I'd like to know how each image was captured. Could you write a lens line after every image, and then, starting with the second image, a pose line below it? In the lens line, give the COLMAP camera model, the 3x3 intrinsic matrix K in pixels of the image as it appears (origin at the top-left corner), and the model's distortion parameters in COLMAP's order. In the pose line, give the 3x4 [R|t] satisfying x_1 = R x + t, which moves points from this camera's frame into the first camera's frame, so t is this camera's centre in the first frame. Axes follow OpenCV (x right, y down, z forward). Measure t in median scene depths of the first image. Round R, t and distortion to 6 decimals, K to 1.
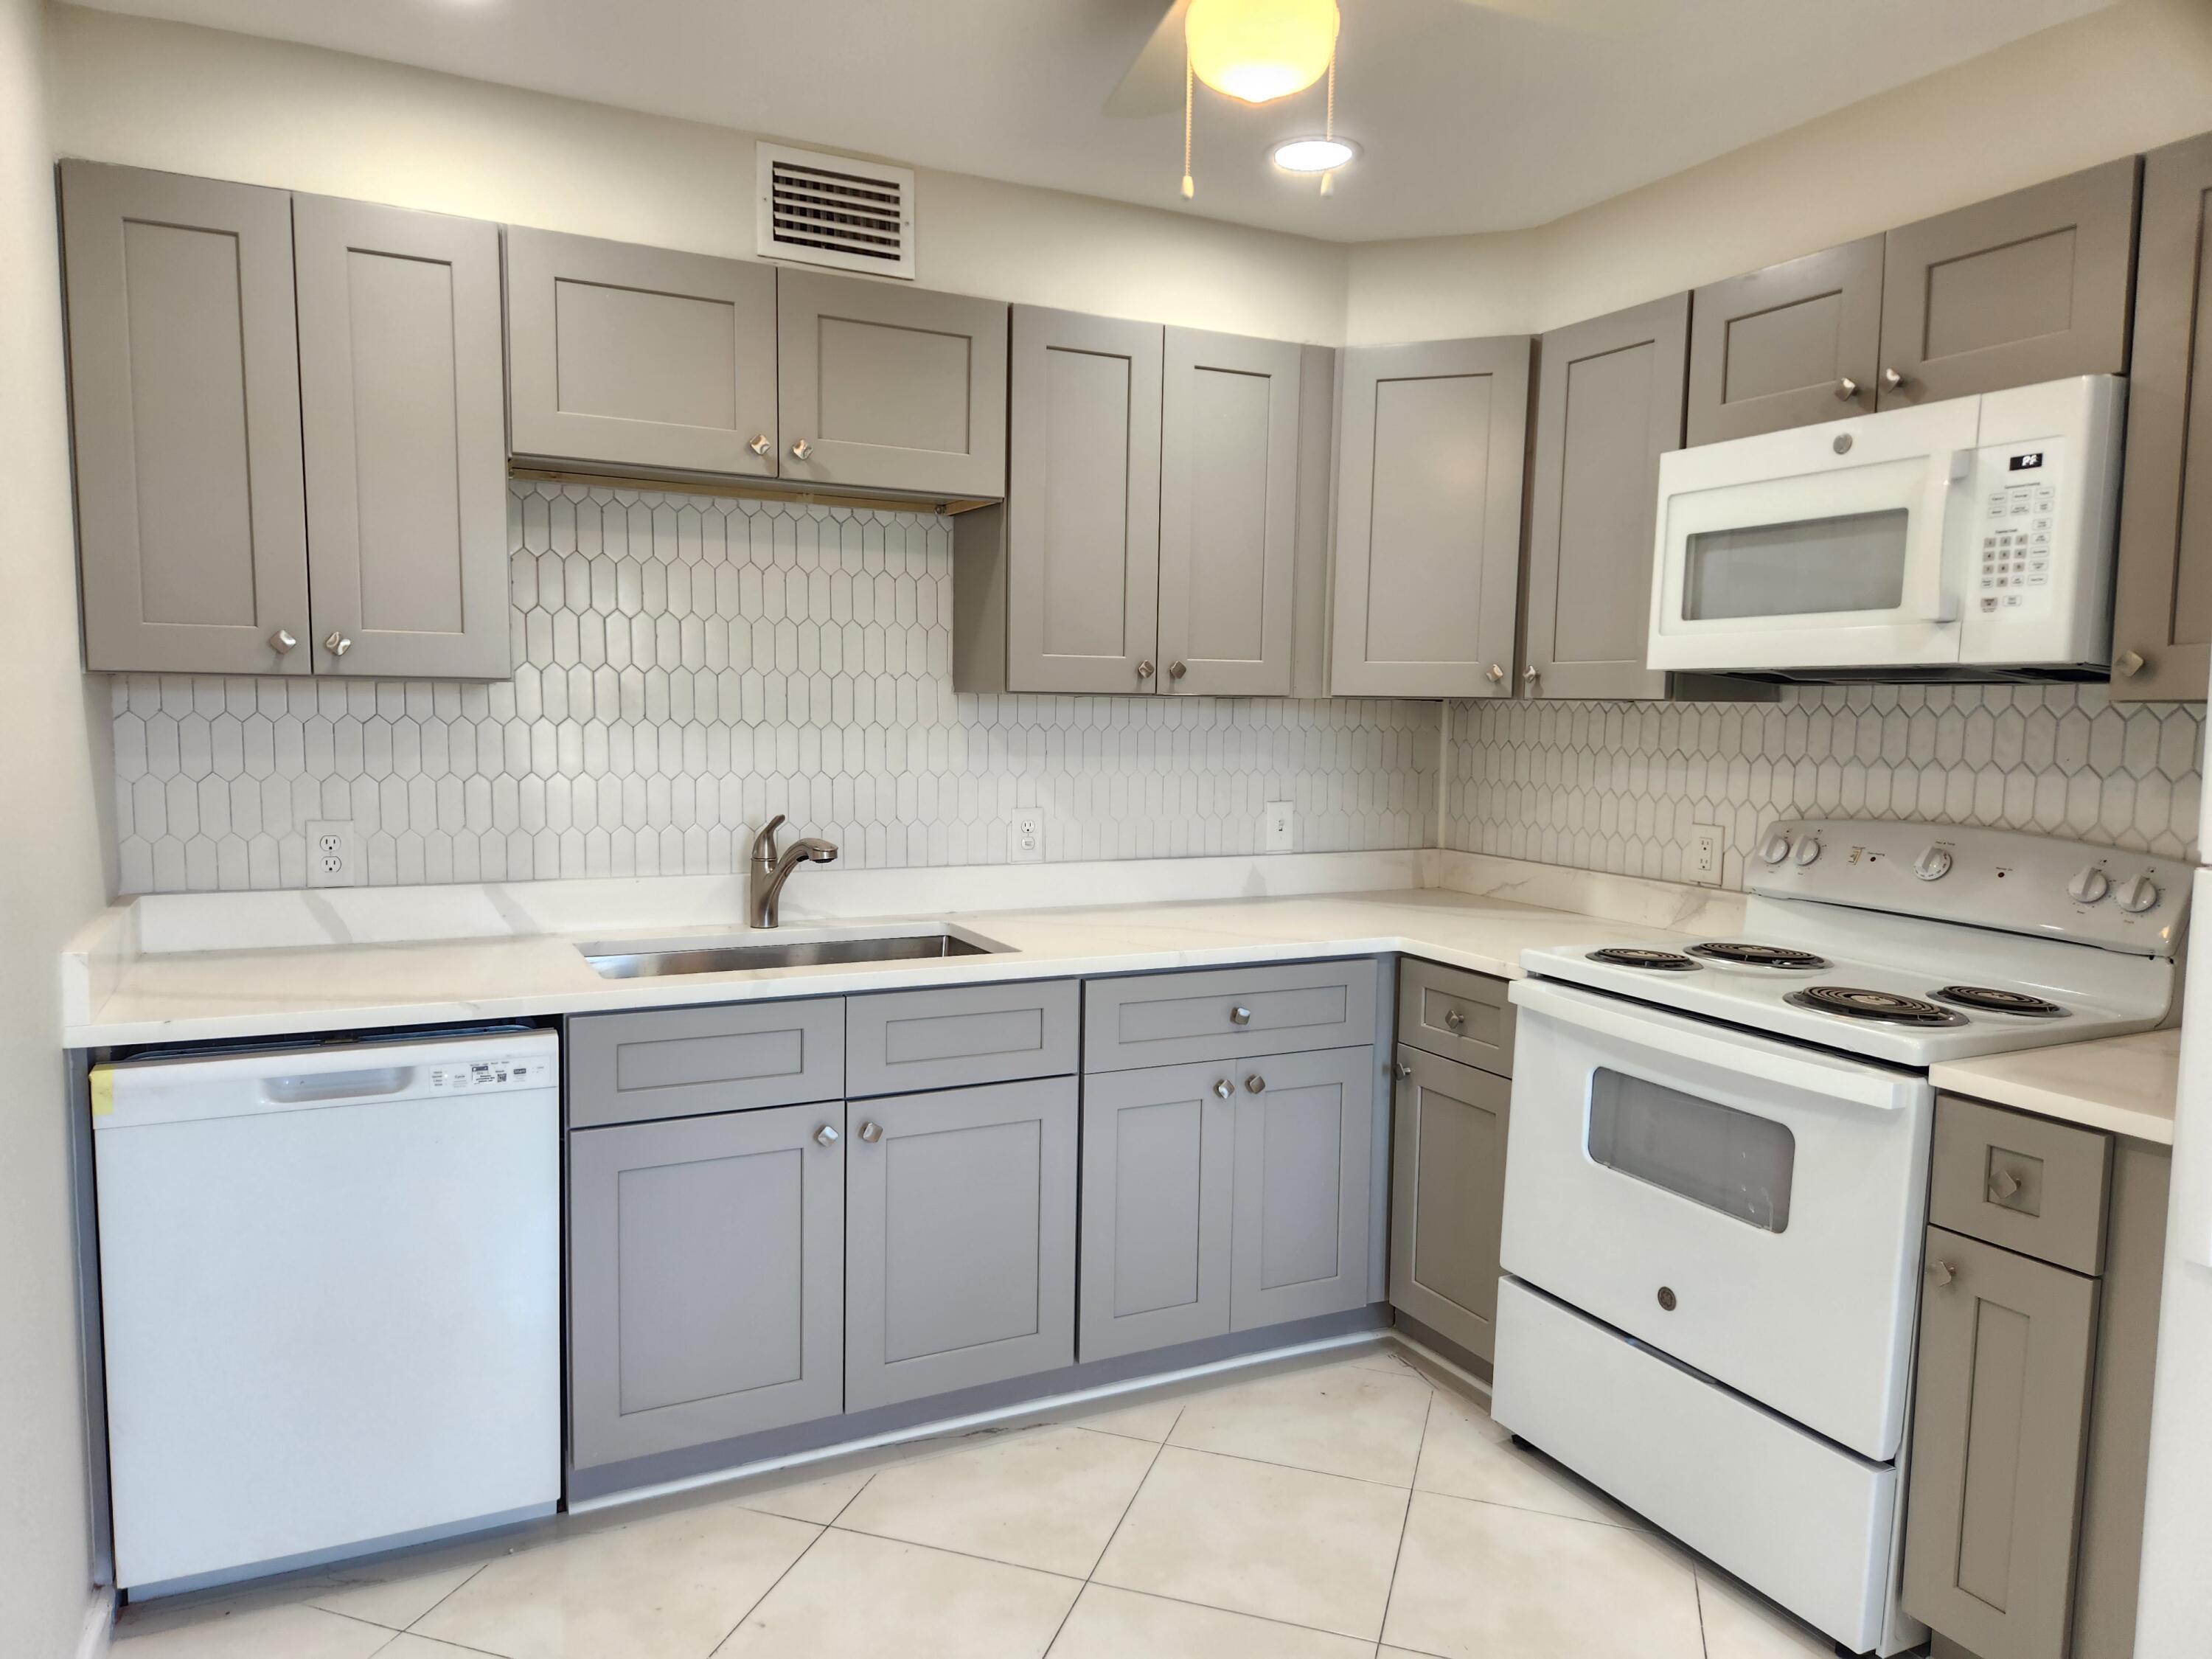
lens RADIAL K [[1501.6, 0, 1115.0], [0, 1501.6, 836.7], [0, 0, 1]] dist [0.040521, -0.037326]
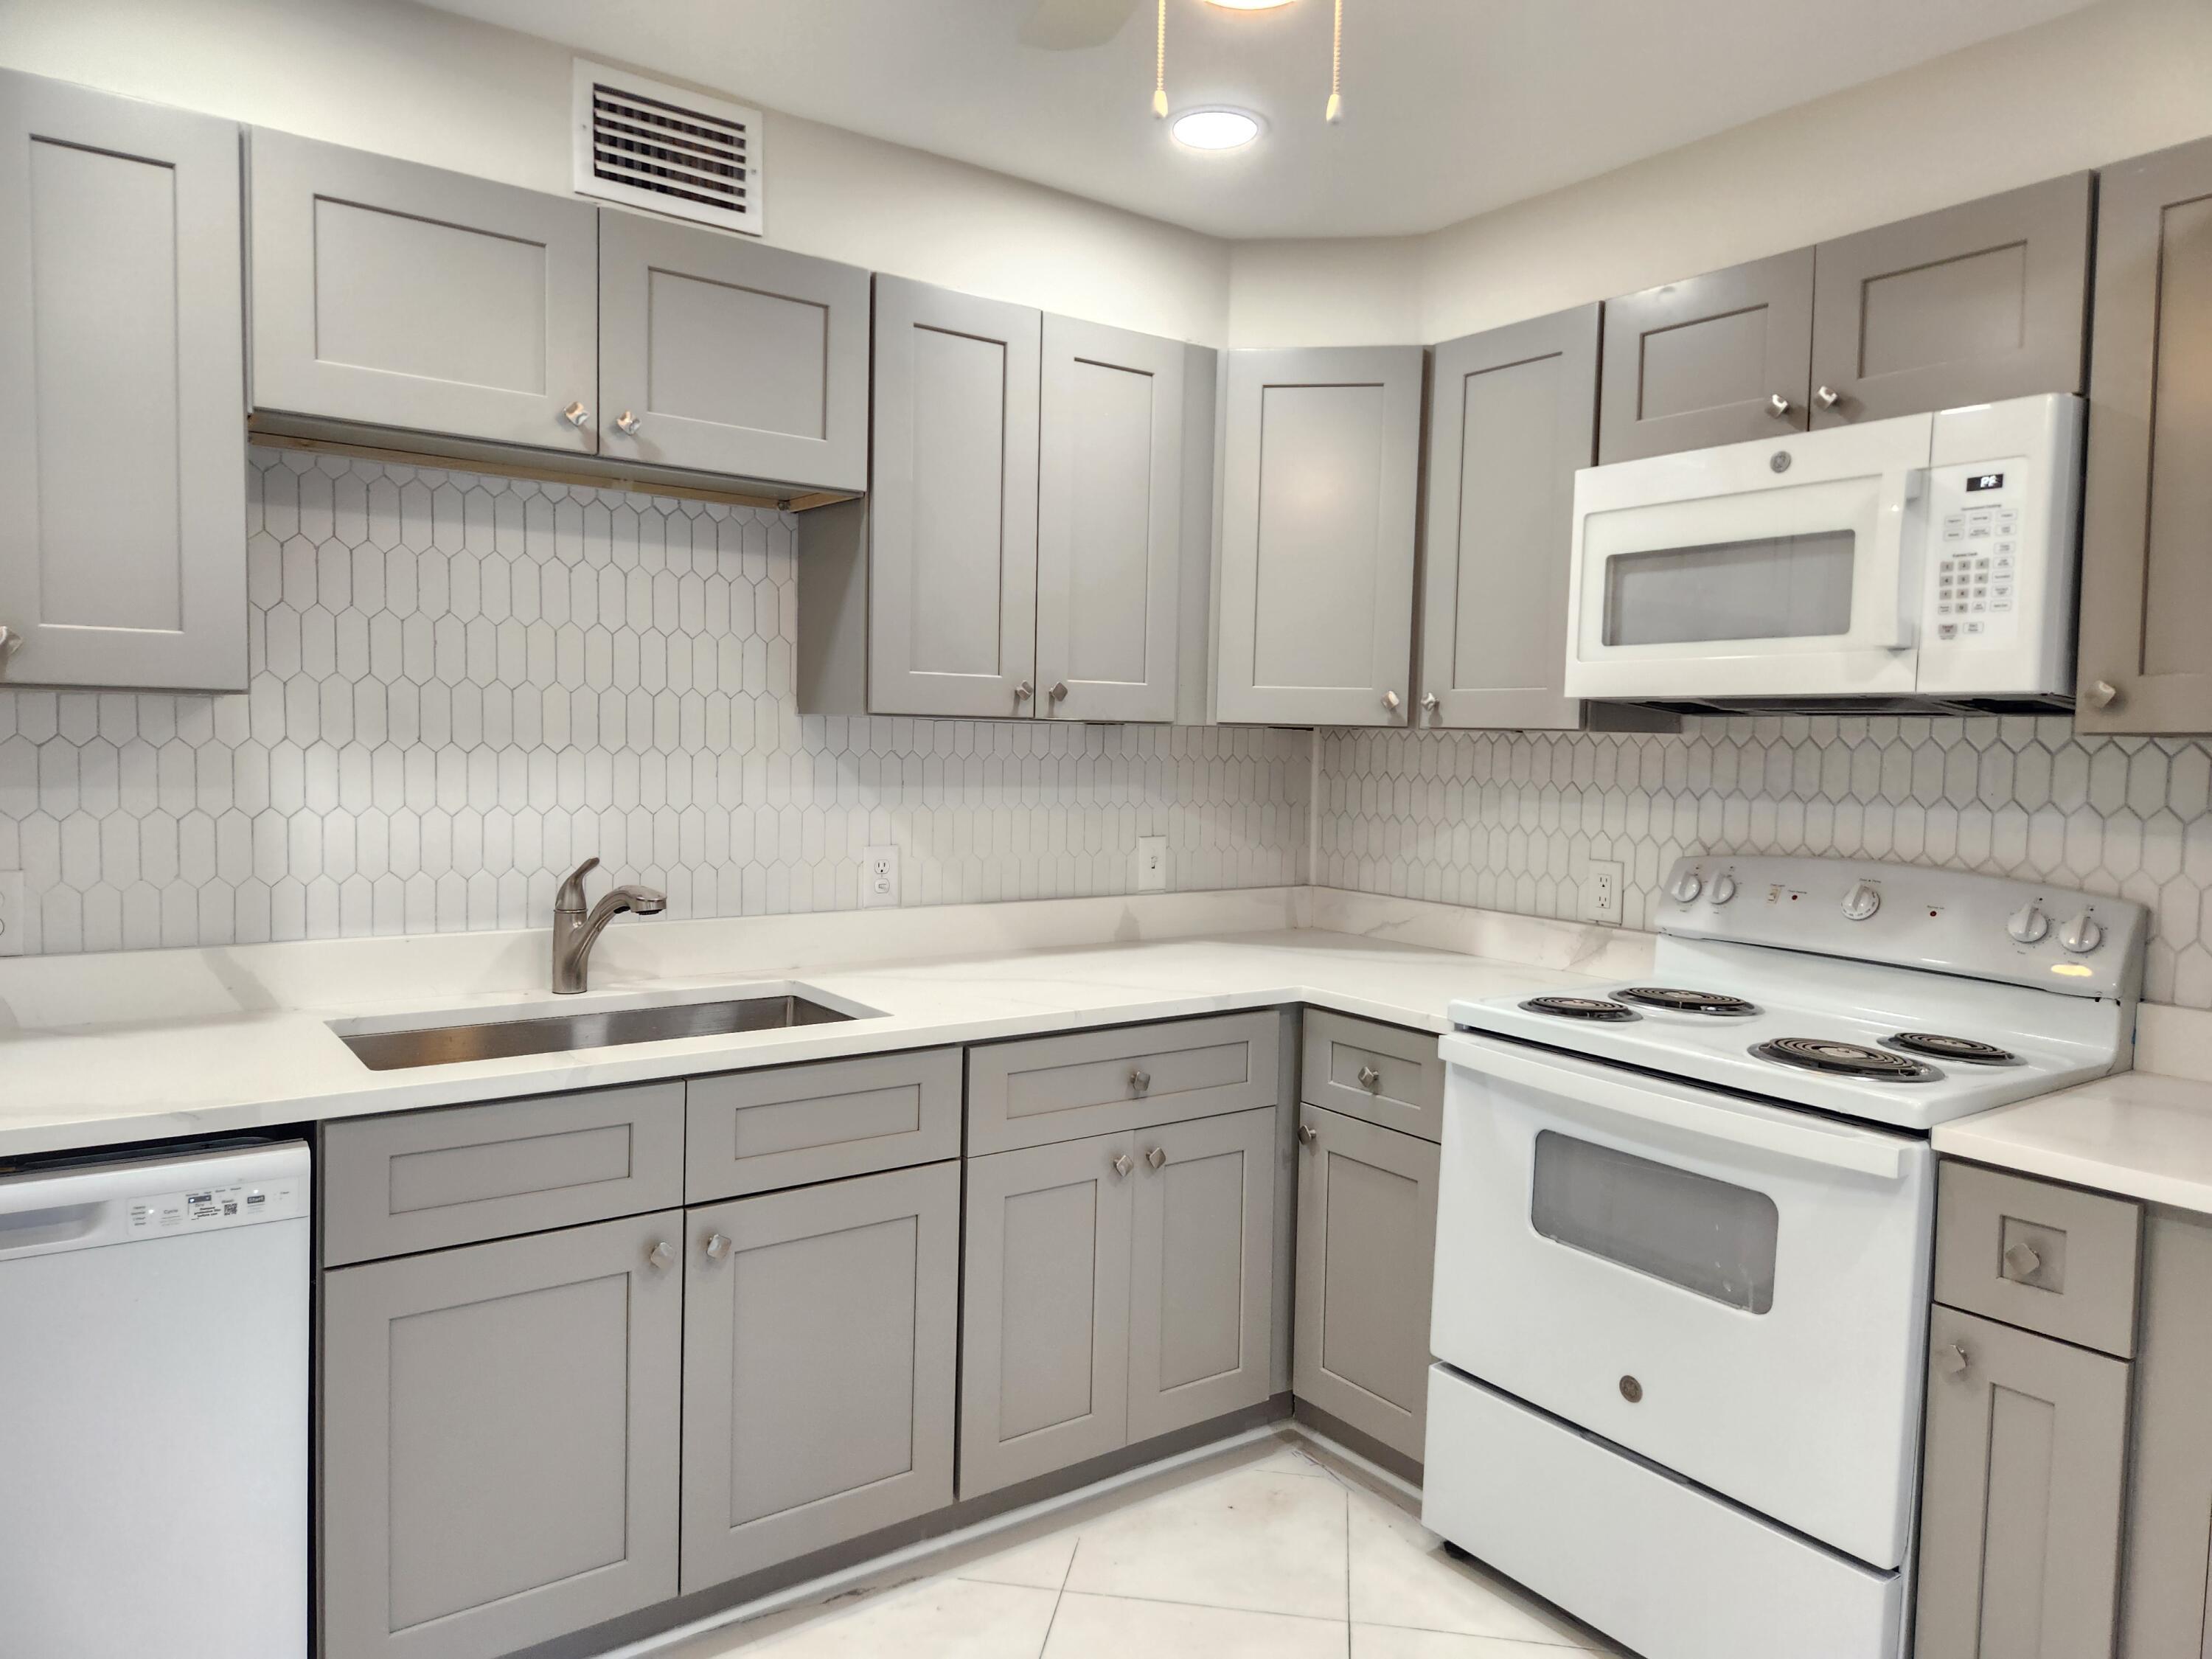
lens RADIAL K [[1501.6, 0, 1156.3], [0, 1501.6, 811.6], [0, 0, 1]] dist [0.040521, -0.037326]
pose [[0.985268, -0.000932, 0.171018, -0.060874], [0.007137, 0.999338, -0.035669, -0.008320], [-0.170871, 0.036364, 0.984622, 0.127039]]
